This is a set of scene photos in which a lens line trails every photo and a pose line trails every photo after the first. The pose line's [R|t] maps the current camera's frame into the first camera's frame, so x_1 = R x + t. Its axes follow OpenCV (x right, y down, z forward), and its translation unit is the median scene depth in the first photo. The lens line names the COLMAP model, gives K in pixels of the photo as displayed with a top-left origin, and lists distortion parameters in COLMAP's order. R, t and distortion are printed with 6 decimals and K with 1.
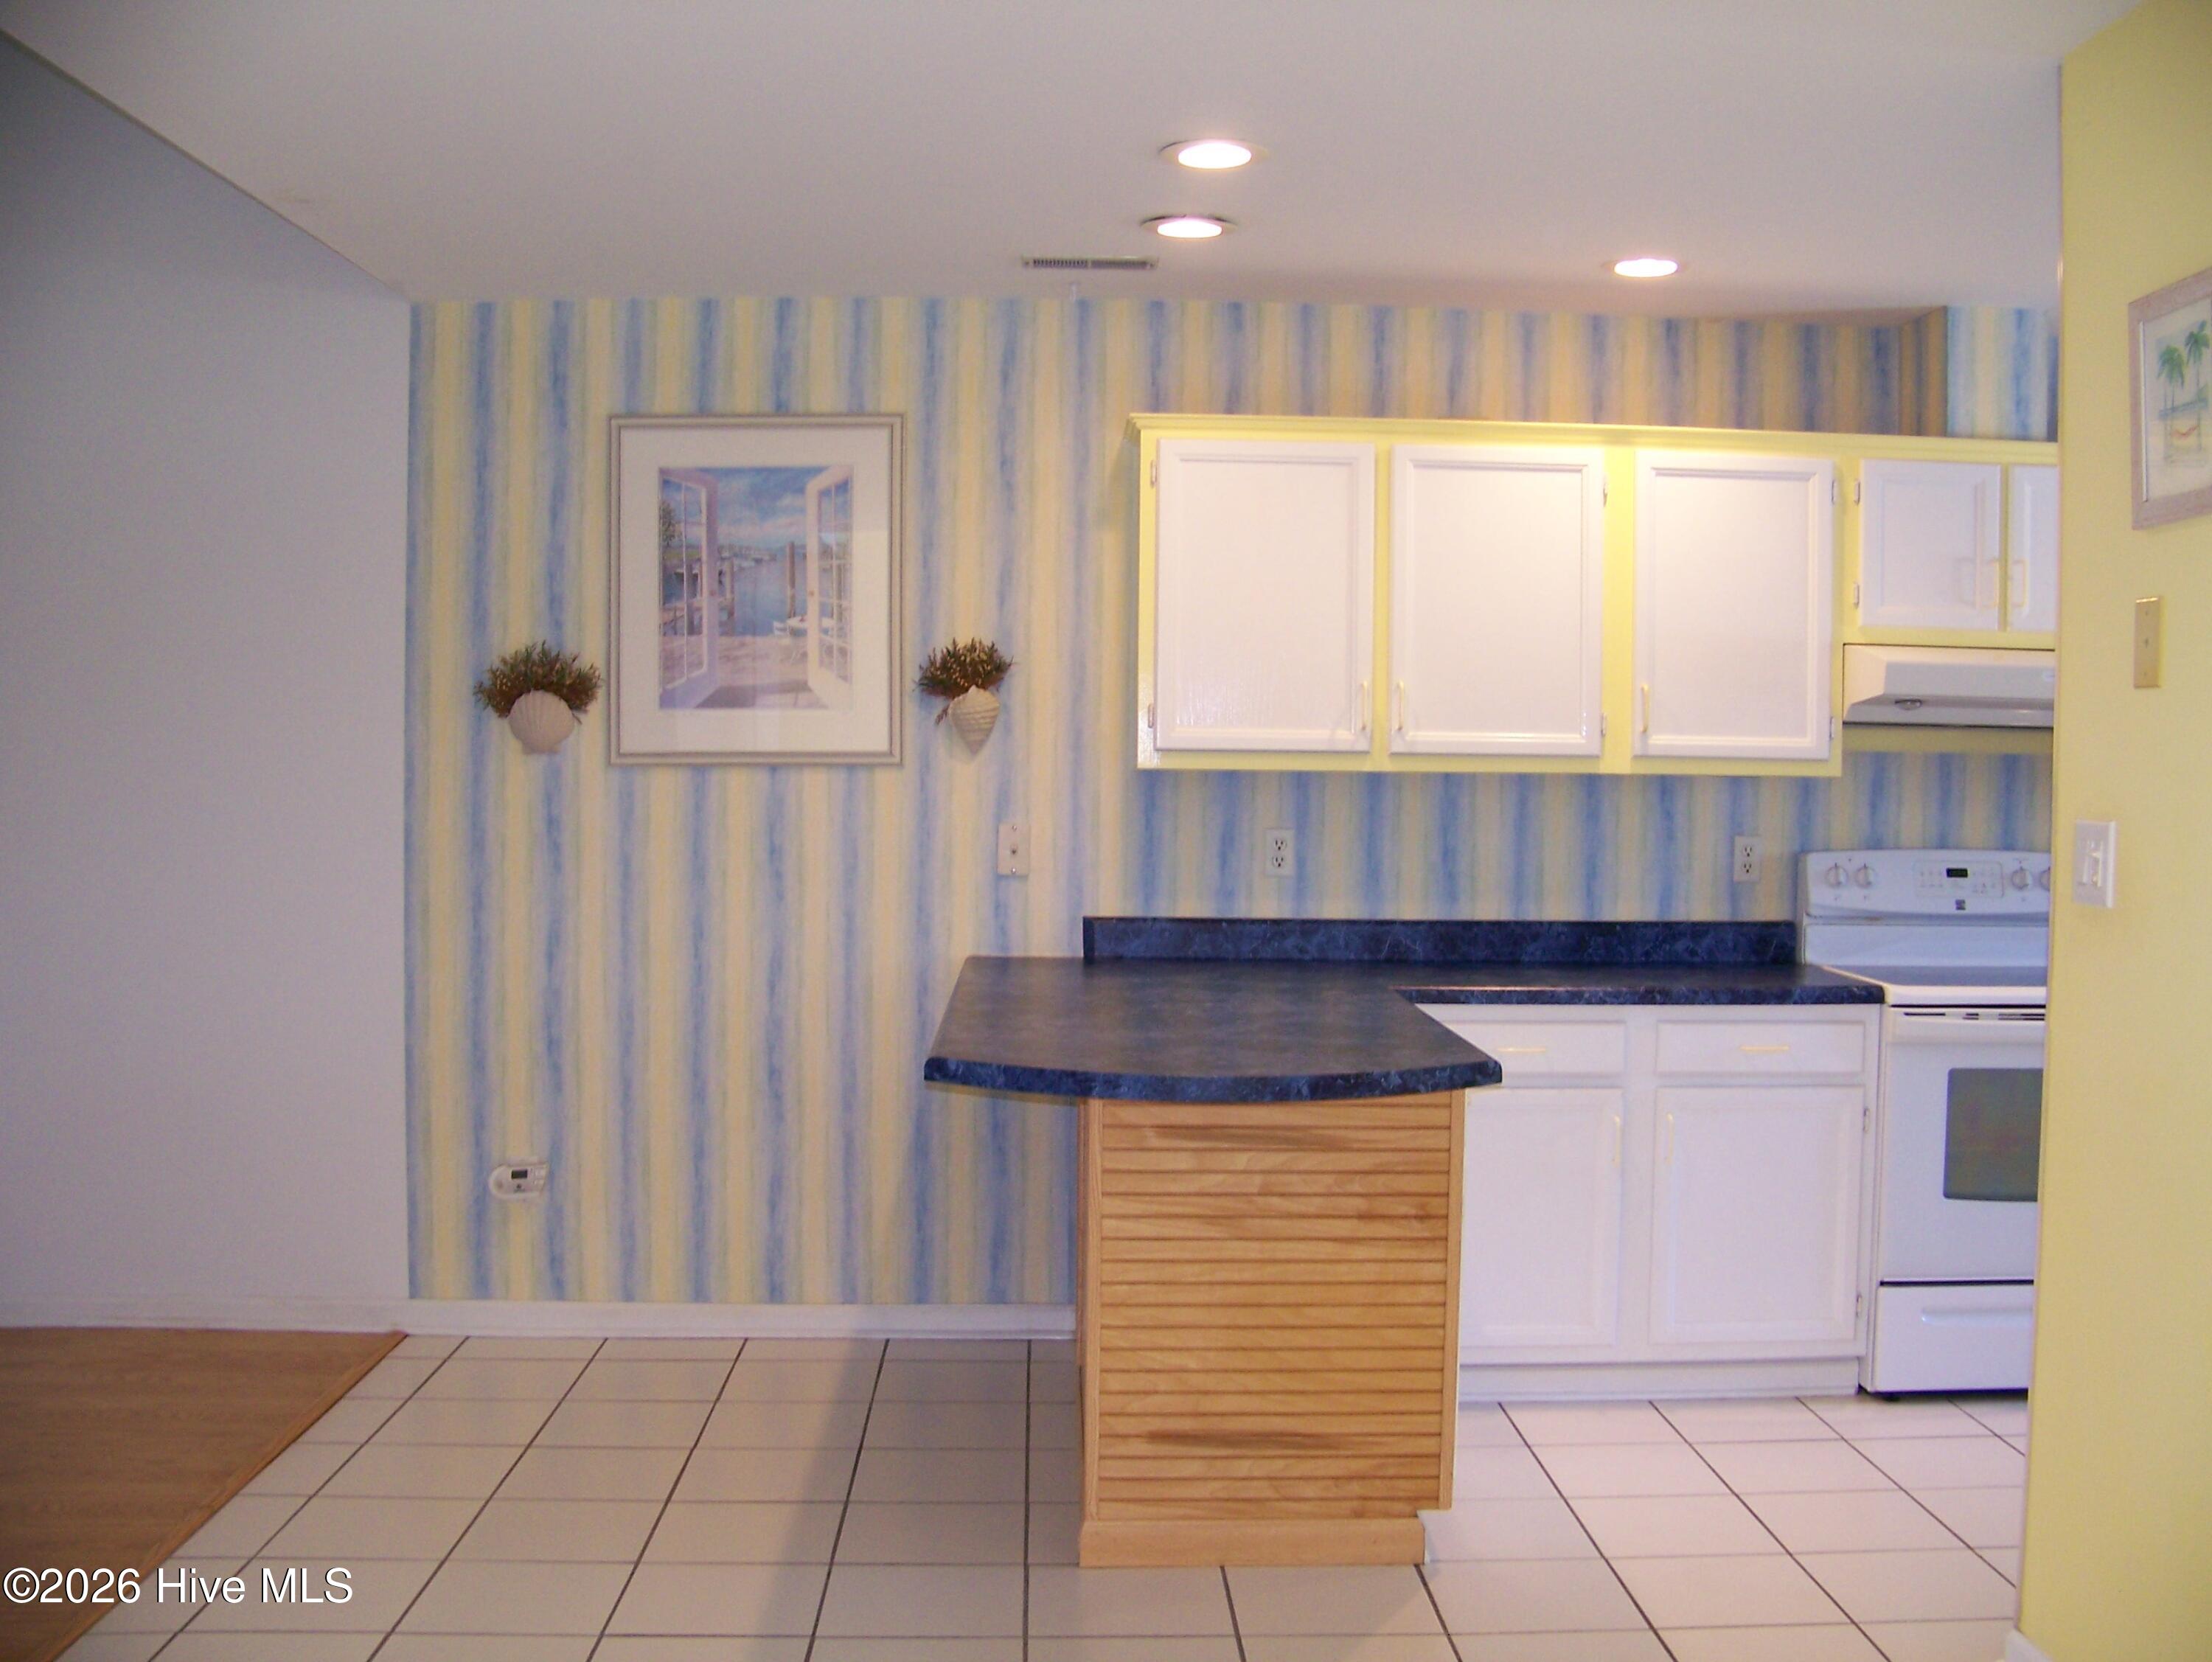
lens RADIAL K [[2258.9, 0, 1106.0], [0, 2258.9, 831.0], [0, 0, 1]] dist [-0.175314, 0.003740]
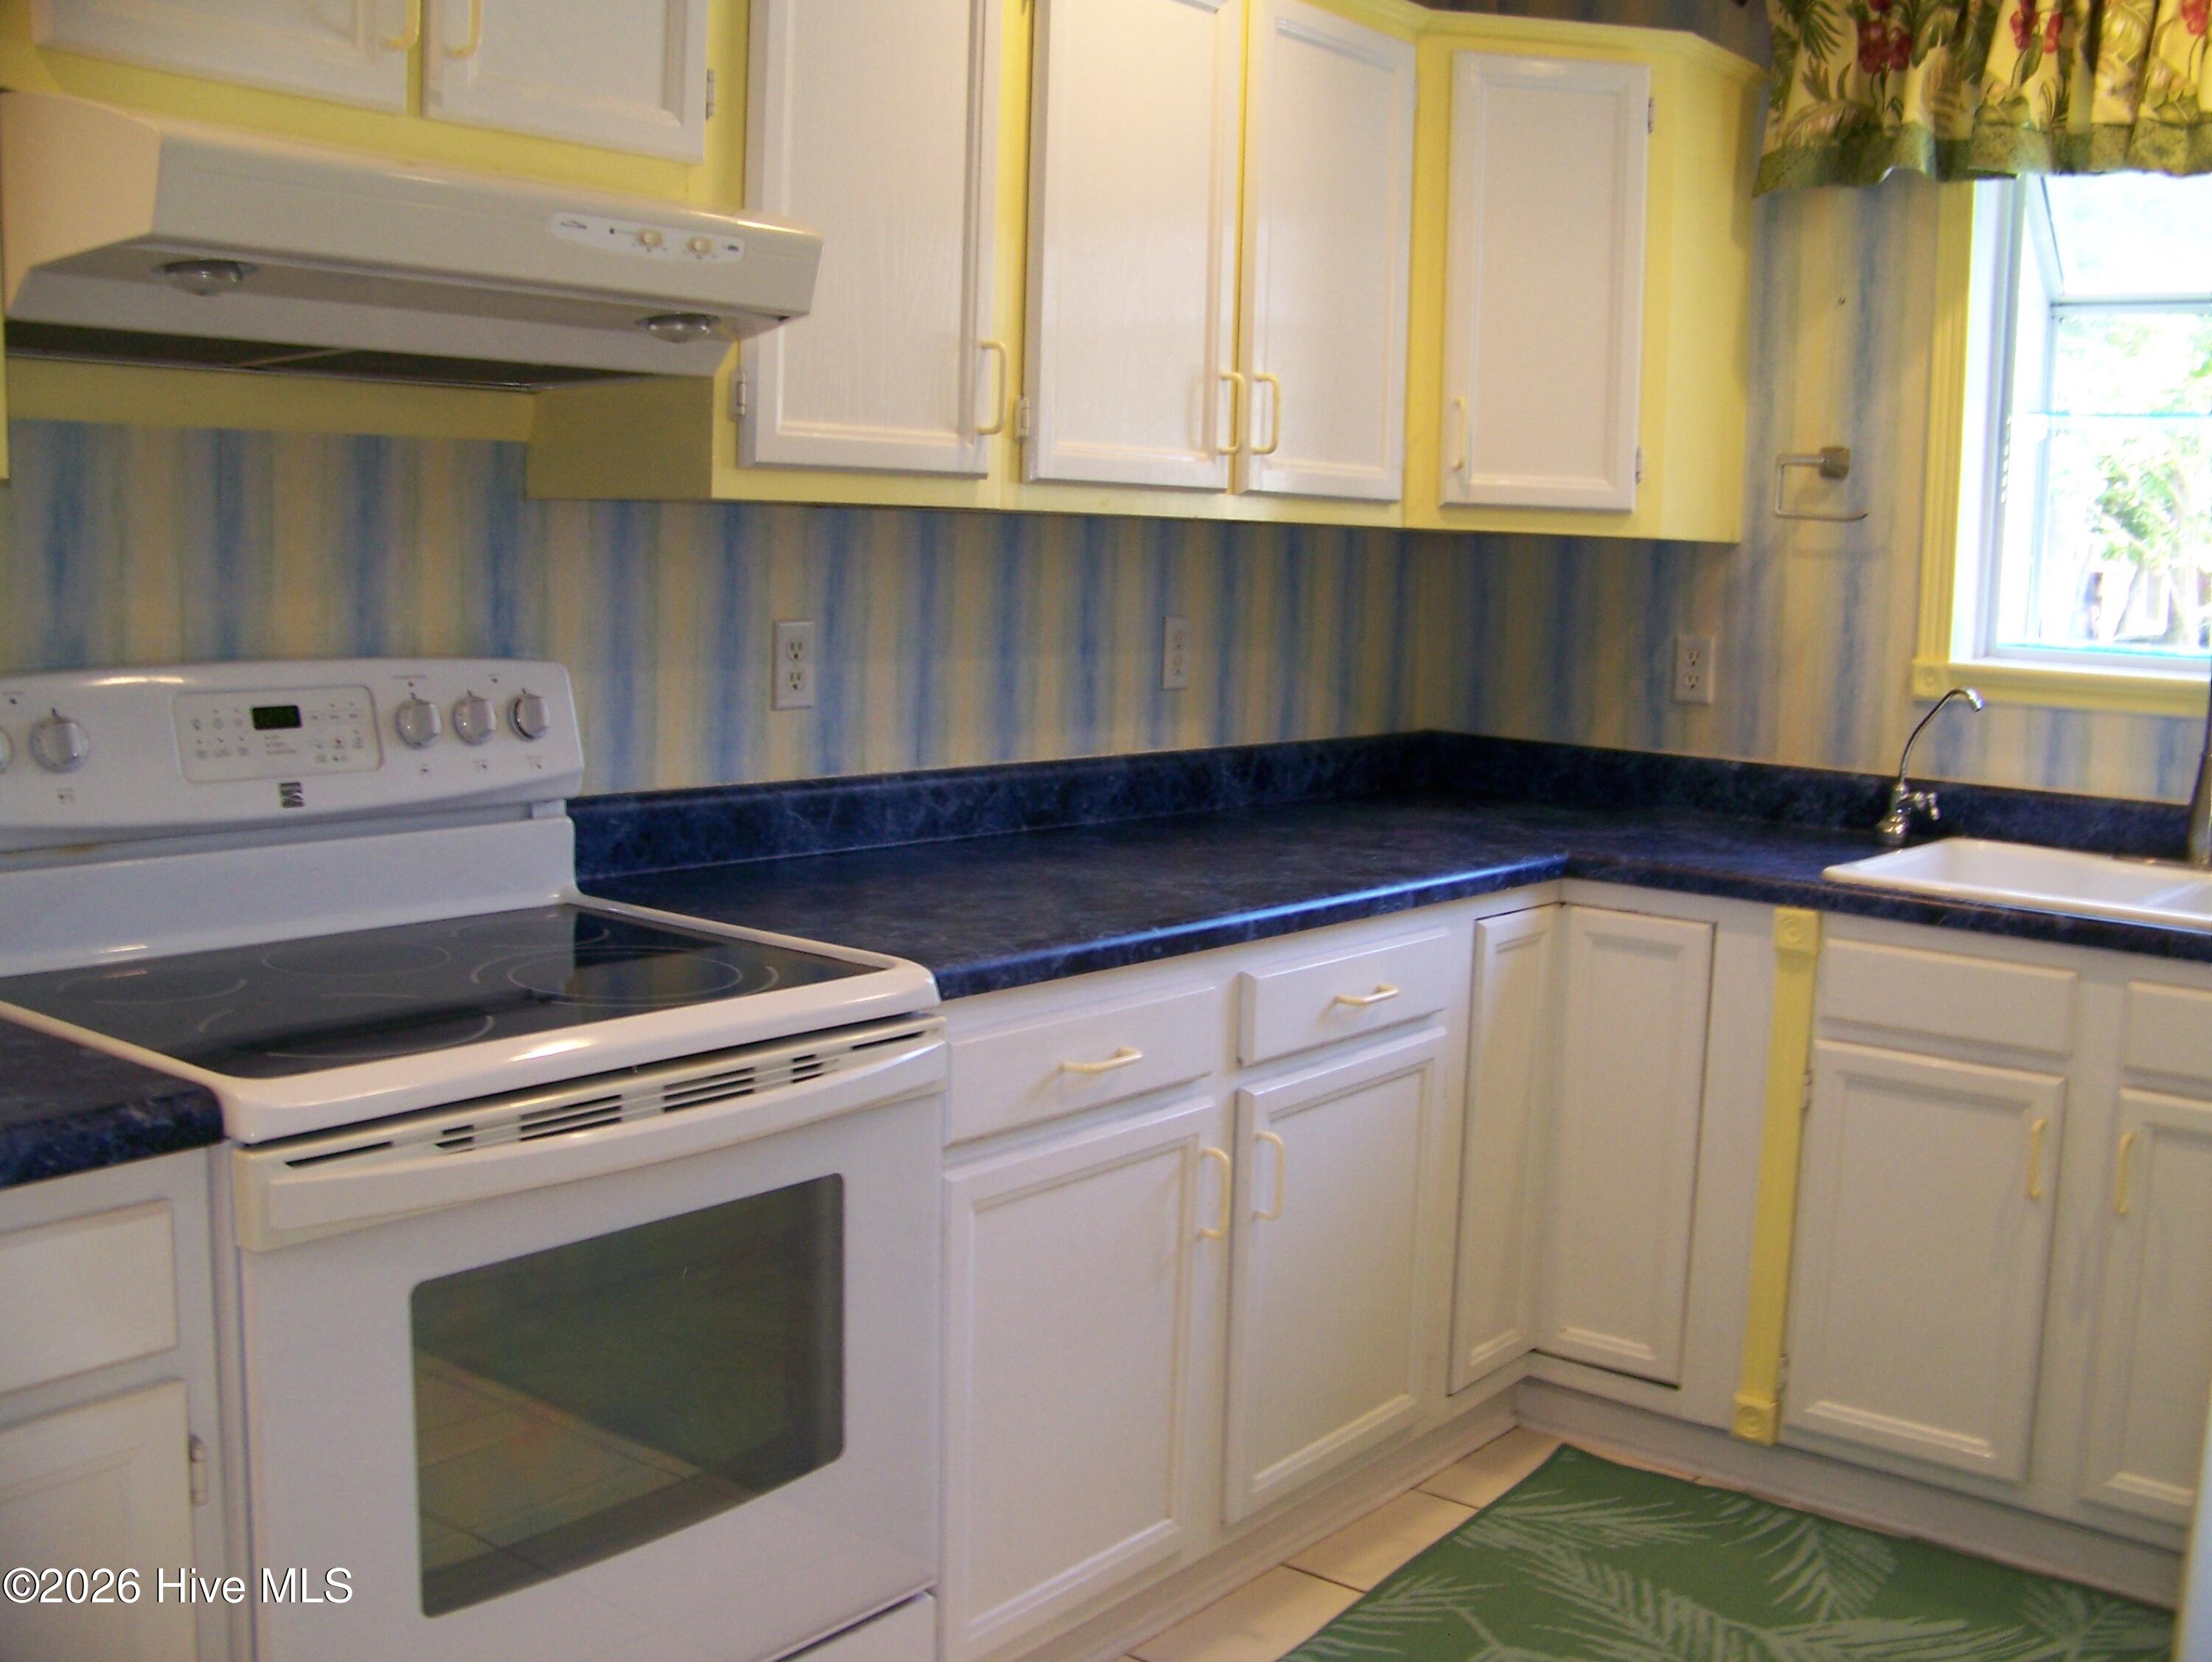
lens RADIAL K [[2258.9, 0, 1106.0], [0, 2258.9, 831.0], [0, 0, 1]] dist [-0.175314, 0.003740]
pose [[0.644209, -0.096829, 0.758695, 0.170048], [0.010556, 0.992985, 0.117767, -0.007014], [-0.764776, -0.067858, 0.640713, 0.612486]]
